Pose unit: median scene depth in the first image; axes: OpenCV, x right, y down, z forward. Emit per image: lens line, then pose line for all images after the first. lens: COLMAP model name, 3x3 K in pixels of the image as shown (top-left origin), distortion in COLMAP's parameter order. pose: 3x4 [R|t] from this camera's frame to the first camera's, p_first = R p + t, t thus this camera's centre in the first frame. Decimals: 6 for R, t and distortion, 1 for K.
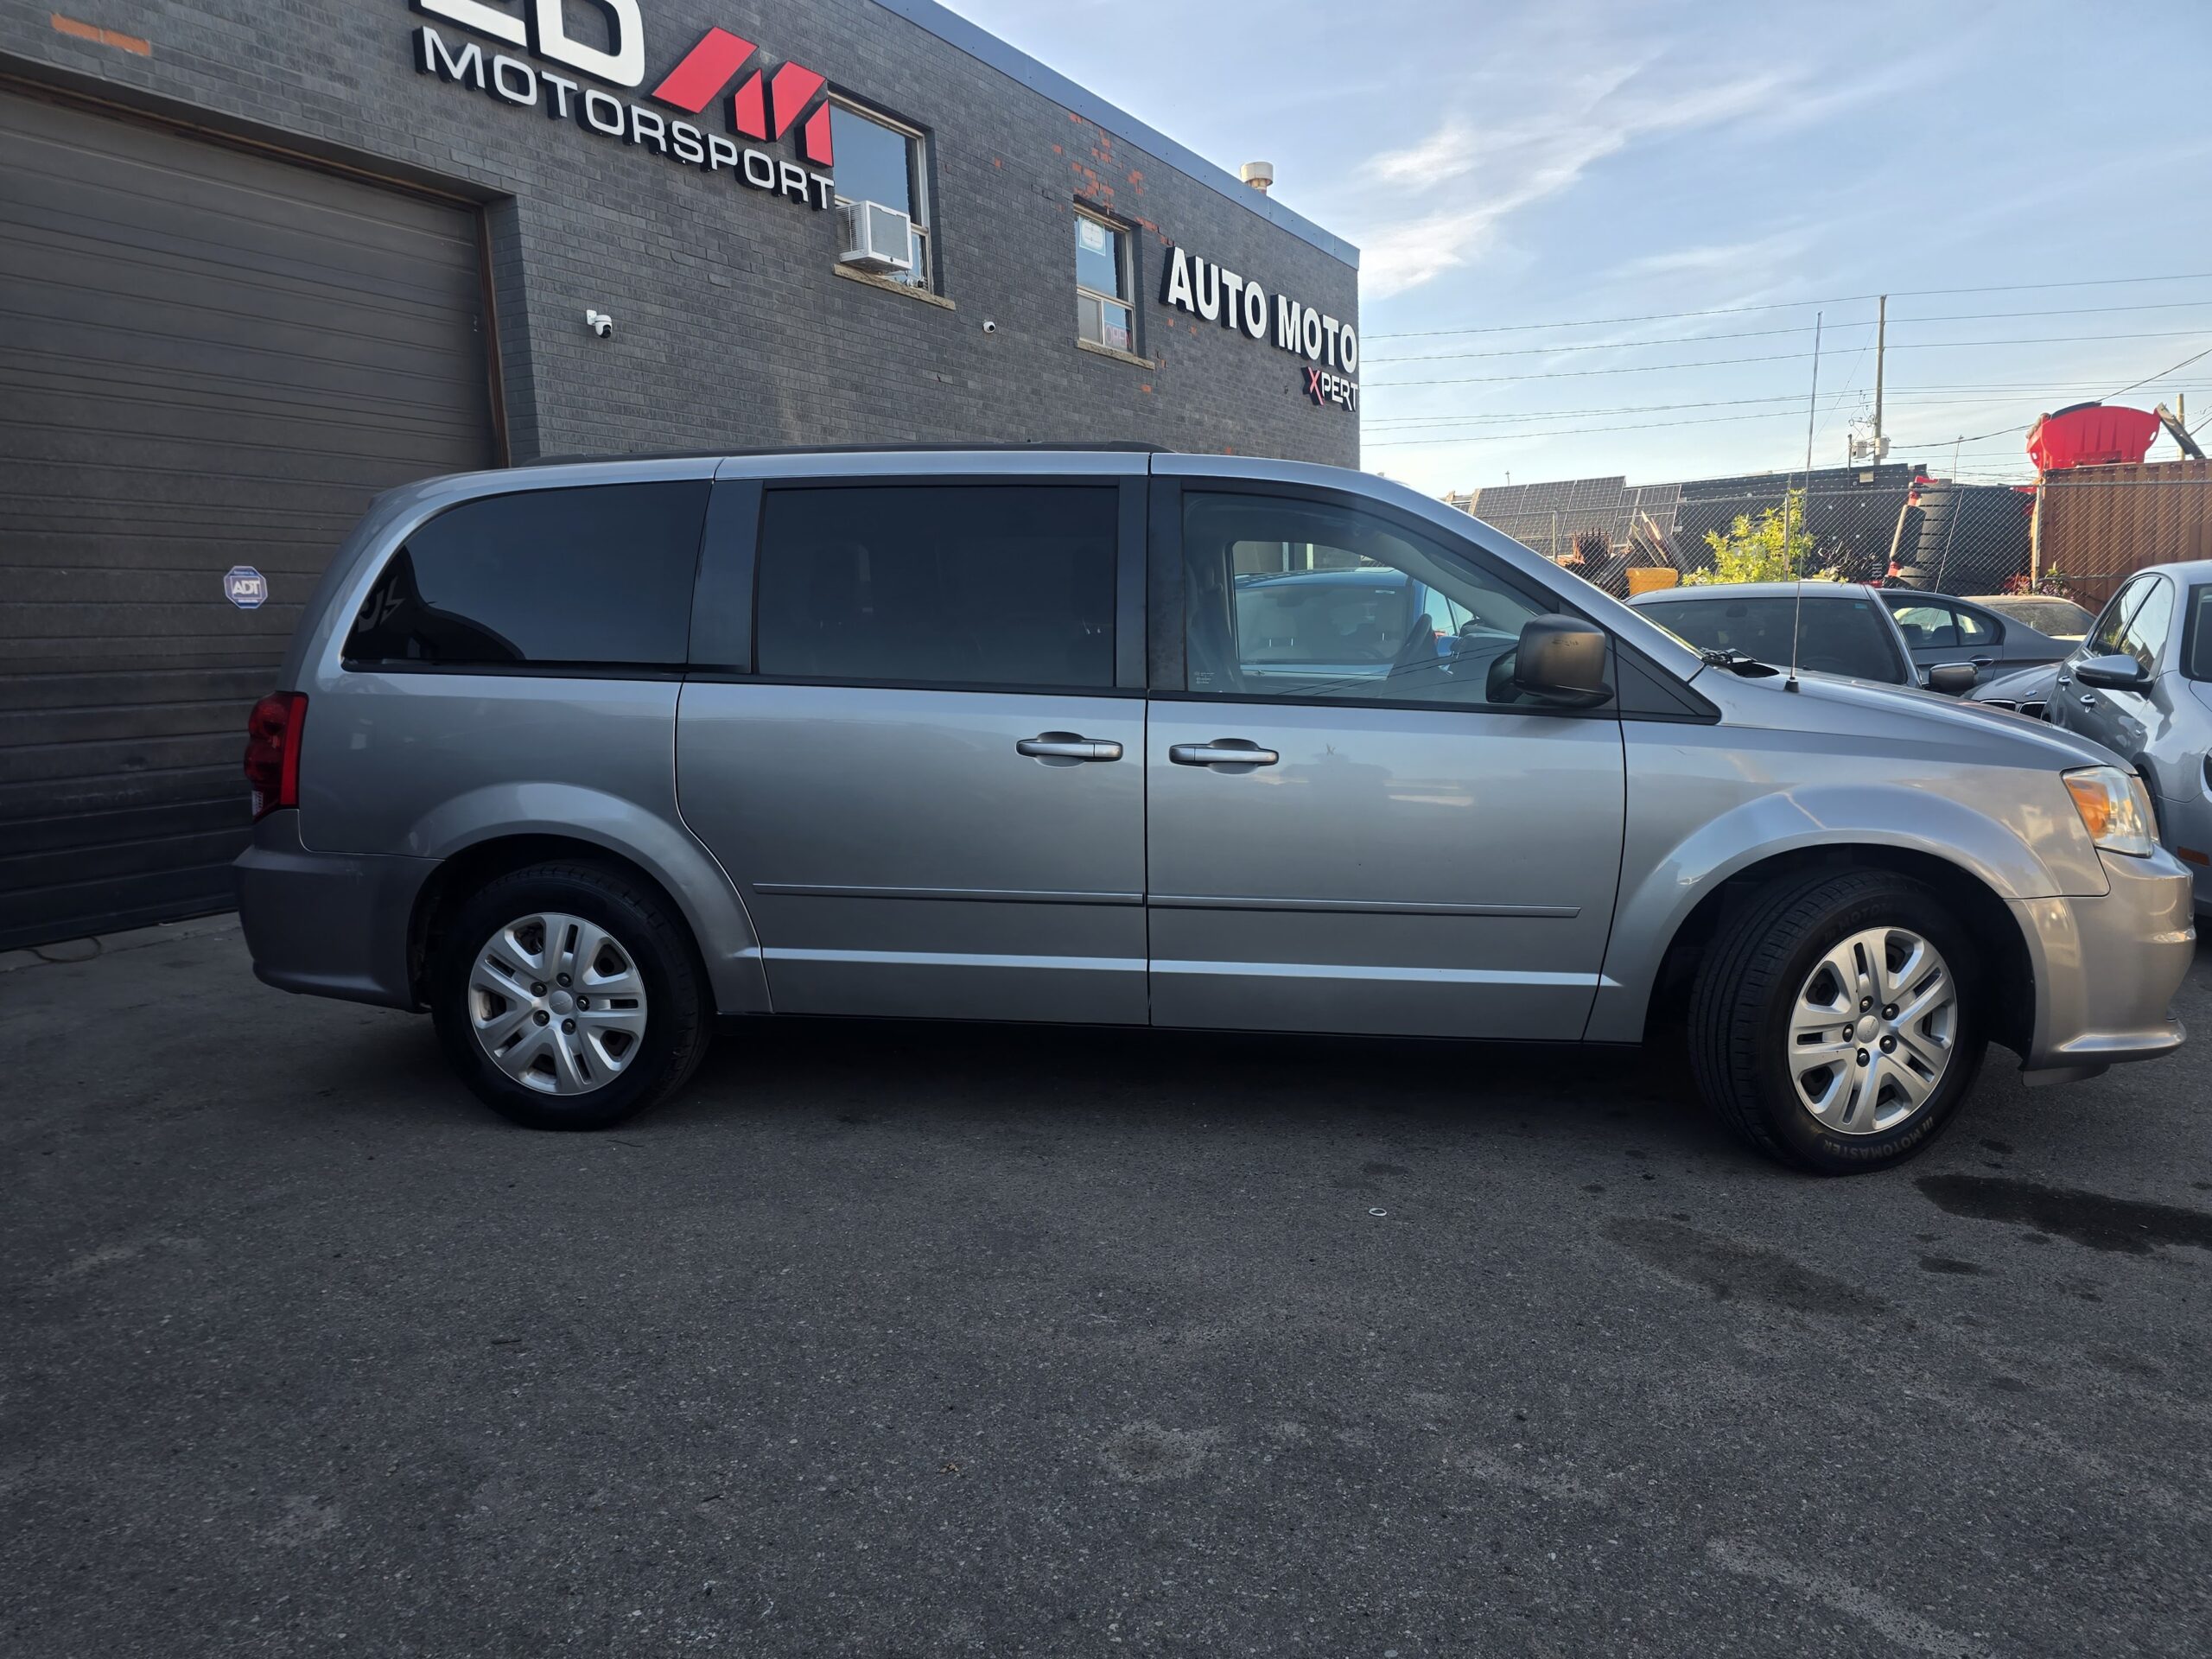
lens RADIAL K [[1513.0, 0, 1103.5], [0, 1513.0, 823.3], [0, 0, 1]] dist [0.050640, -0.049745]
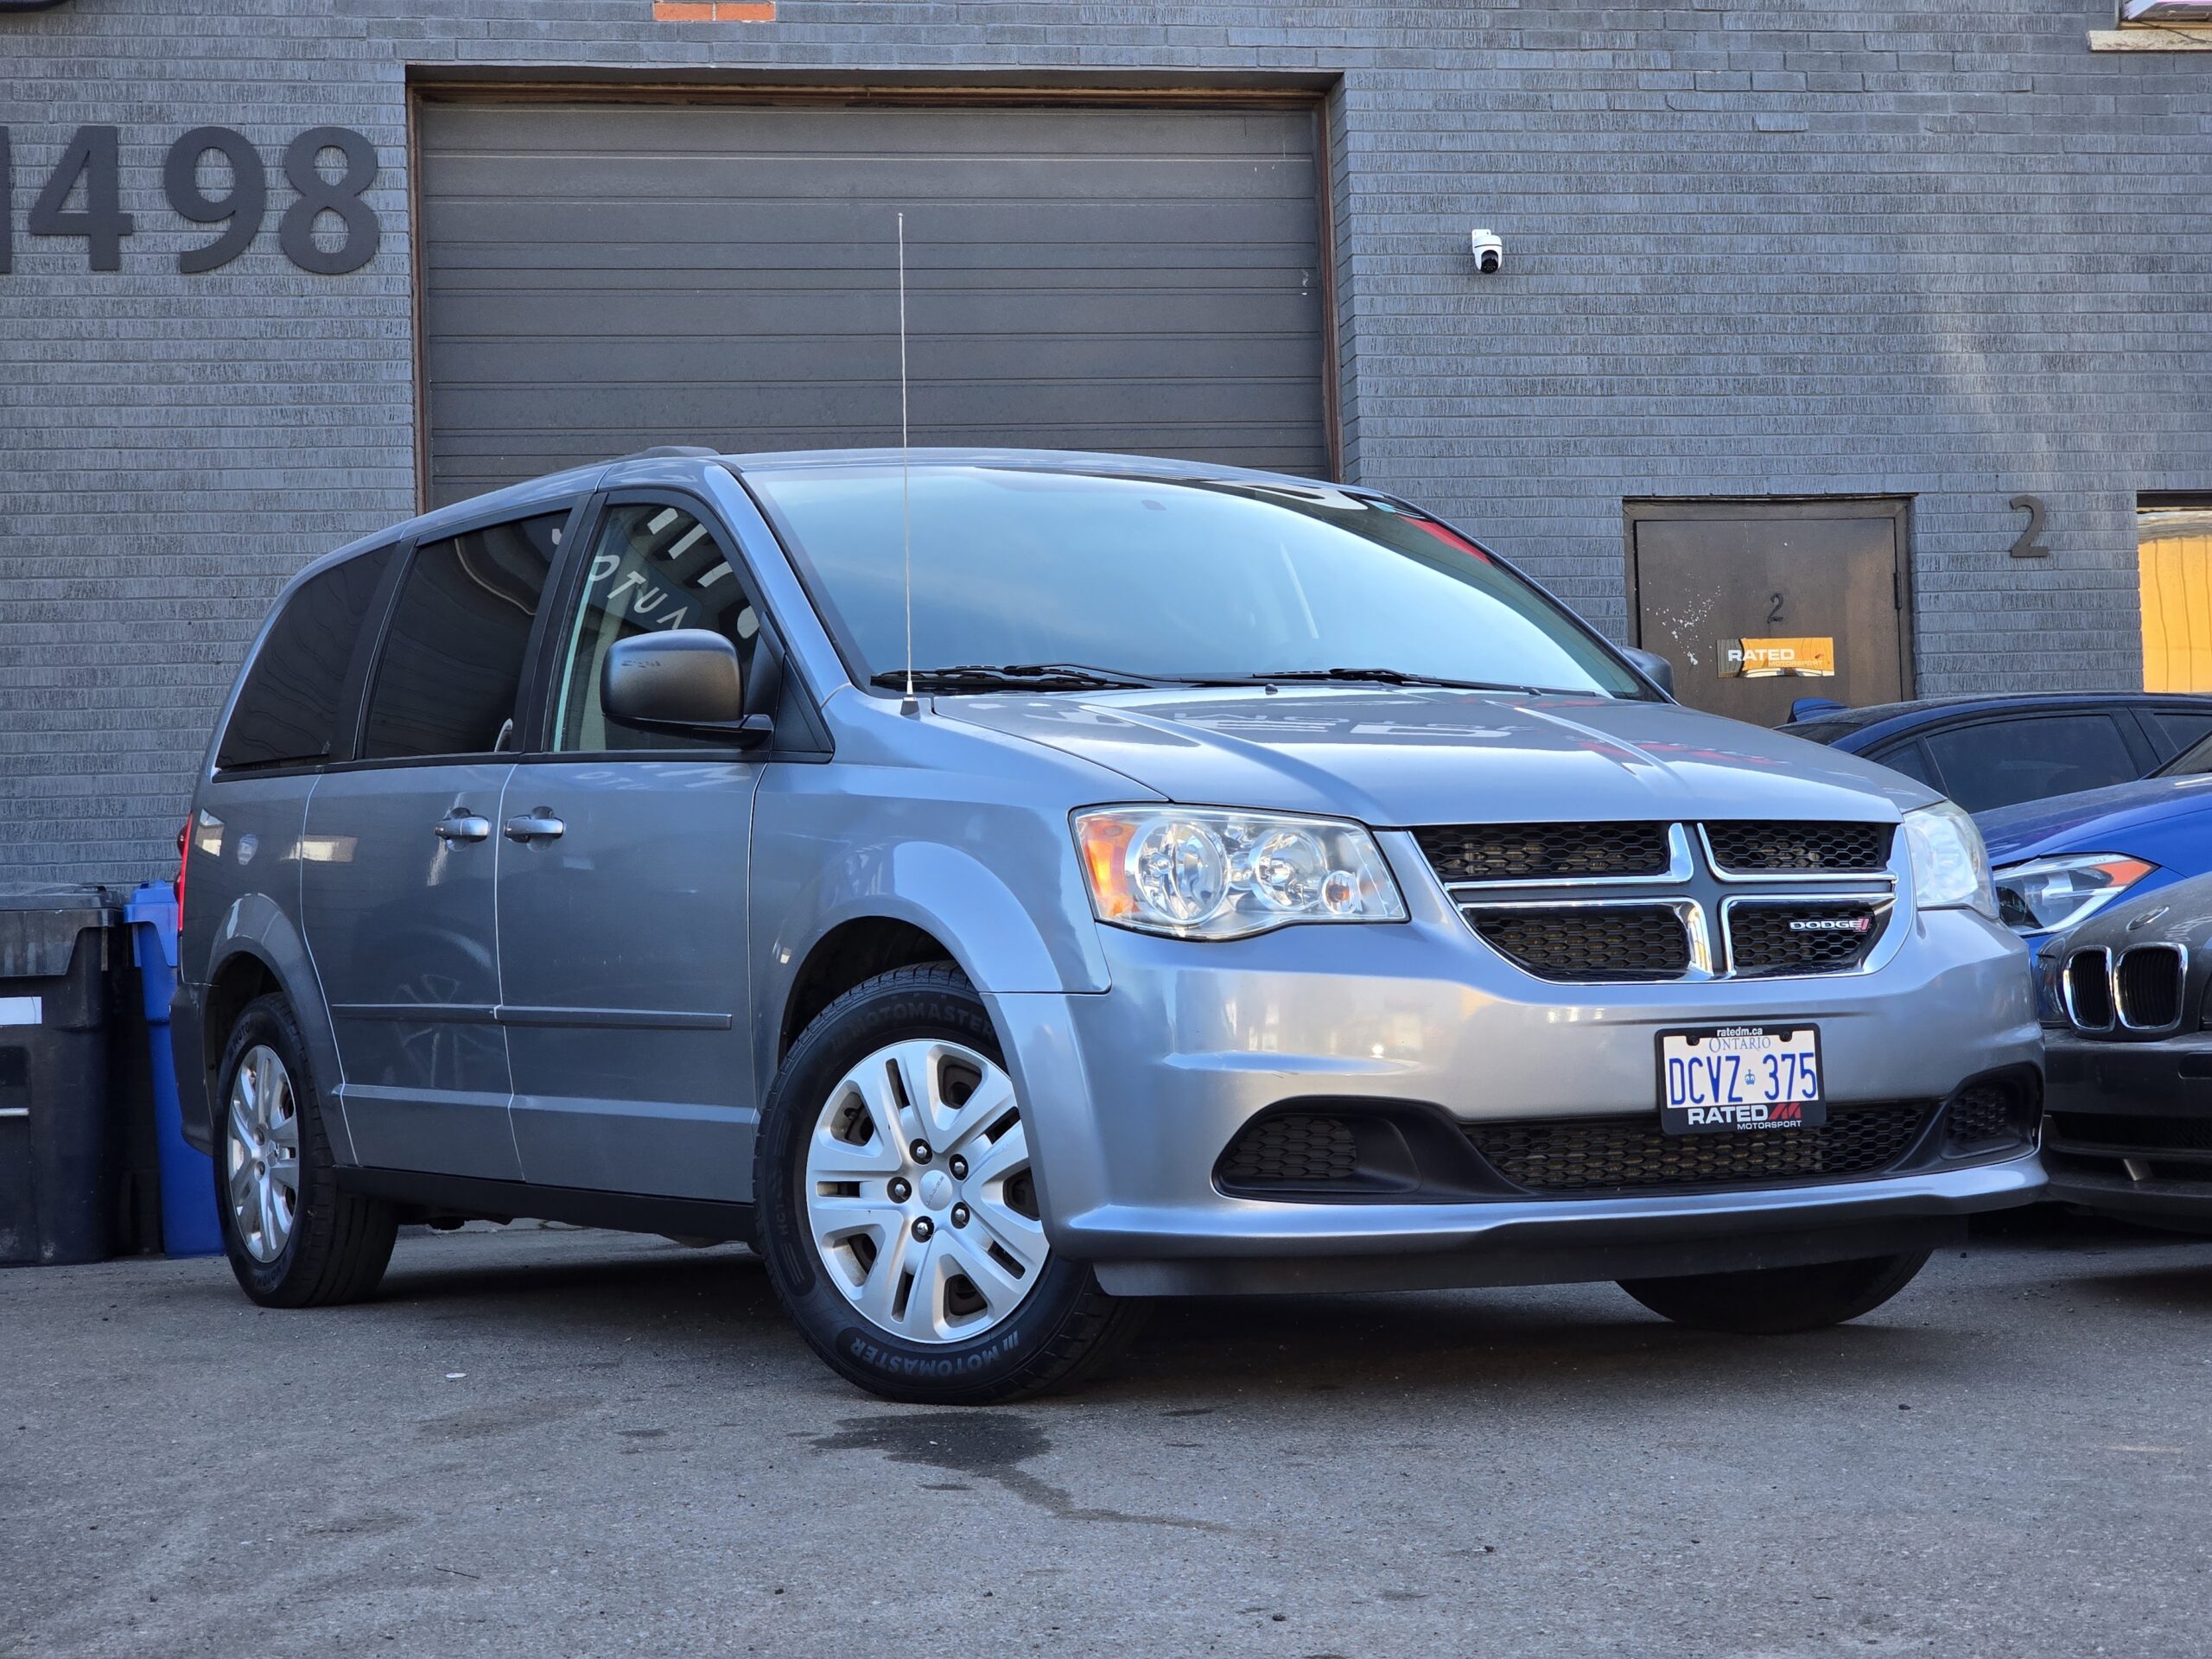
lens RADIAL K [[3966.6, 0, 1106.8], [0, 3966.6, 828.2], [0, 0, 1]] dist [0.045496, 0.281086]
pose [[0.640716, -0.029628, -0.767206, 0.731634], [-0.076976, 0.991742, -0.102584, 0.056825], [0.763909, 0.124783, 0.633144, -0.039080]]
